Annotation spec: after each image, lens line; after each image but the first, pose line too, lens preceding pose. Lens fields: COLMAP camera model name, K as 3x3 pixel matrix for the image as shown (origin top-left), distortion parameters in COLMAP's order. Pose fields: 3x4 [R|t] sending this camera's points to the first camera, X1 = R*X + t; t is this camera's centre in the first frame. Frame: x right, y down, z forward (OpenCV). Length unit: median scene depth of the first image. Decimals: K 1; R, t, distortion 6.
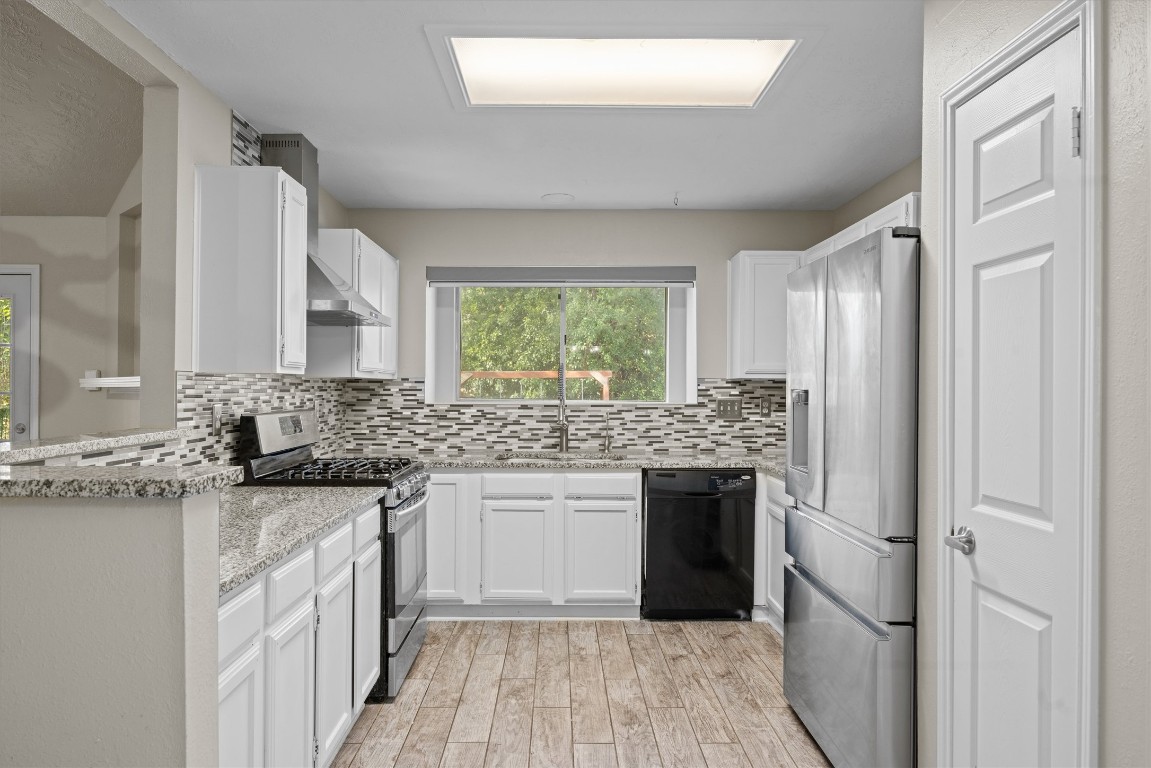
lens RADIAL K [[750.6, 0, 572.9], [0, 750.6, 382.3], [0, 0, 1]] dist [0.001400, -0.000513]
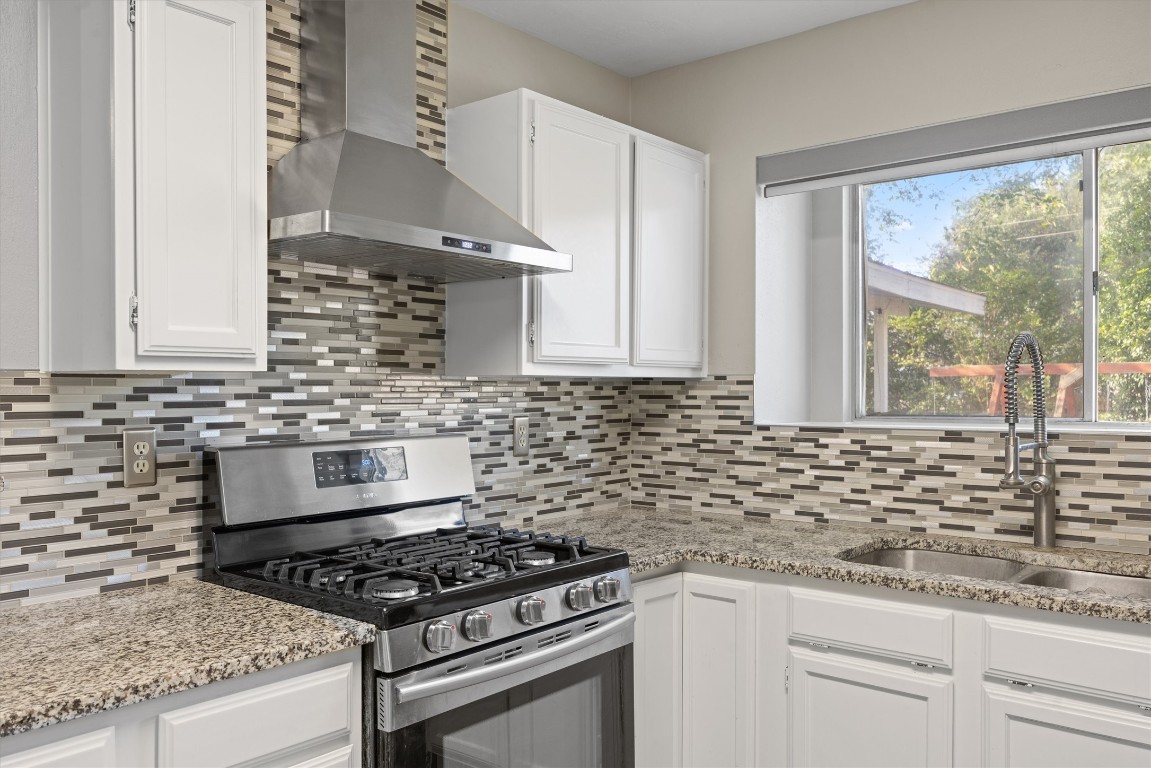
lens RADIAL K [[931.1, 0, 568.5], [0, 931.1, 391.6], [0, 0, 1]] dist [0.007254, -0.012693]
pose [[0.755522, -0.002677, -0.655118, 0.125968], [0.009279, 0.999935, 0.006614, 0.000493], [0.655058, -0.011076, 0.755498, 0.432391]]
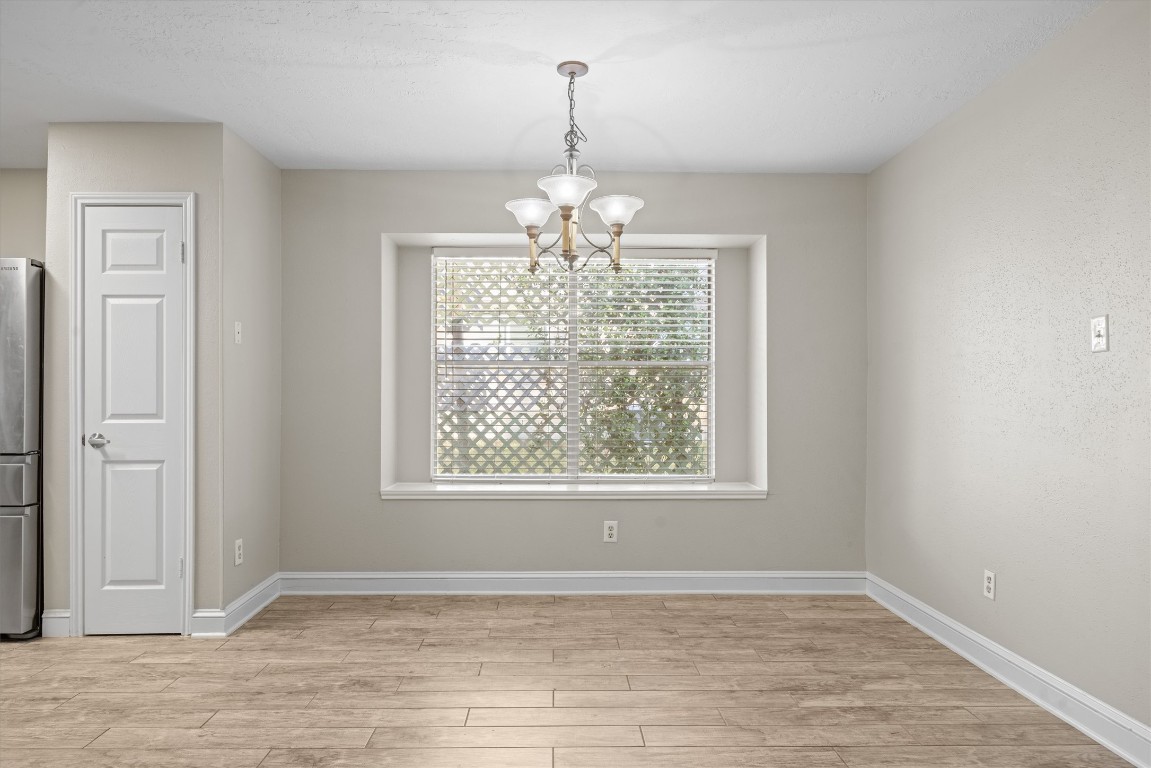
lens RADIAL K [[750.6, 0, 571.8], [0, 750.6, 384.8], [0, 0, 1]] dist [0.001400, -0.000513]
pose [[-0.016493, 0.007460, 0.999836, -0.556375], [-0.001873, 0.999970, -0.007492, 0.033712], [-0.999862, -0.001996, -0.016479, -0.063086]]
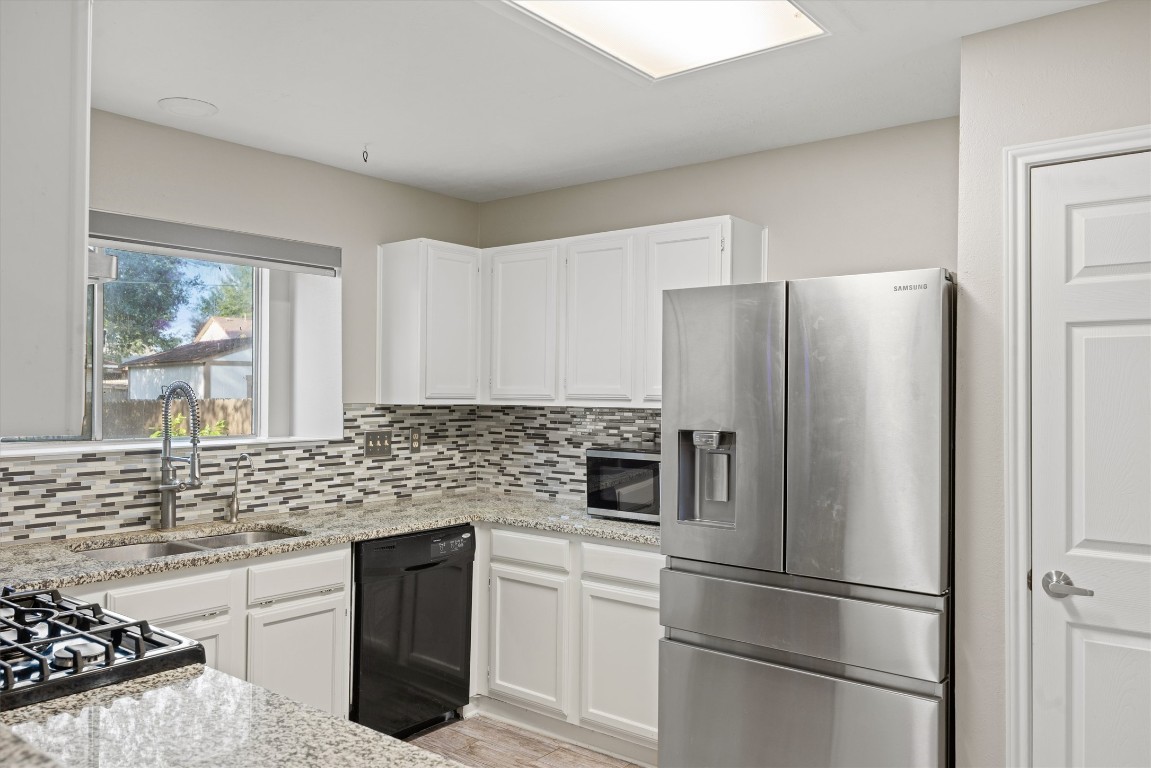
lens RADIAL K [[857.9, 0, 572.7], [0, 857.9, 382.6], [0, 0, 1]] dist [-0.002786, 0.005540]
pose [[0.631807, 0.010237, 0.775058, -0.336829], [-0.009384, 0.999941, -0.005557, -0.023368], [-0.775069, -0.003762, 0.631866, 0.311366]]
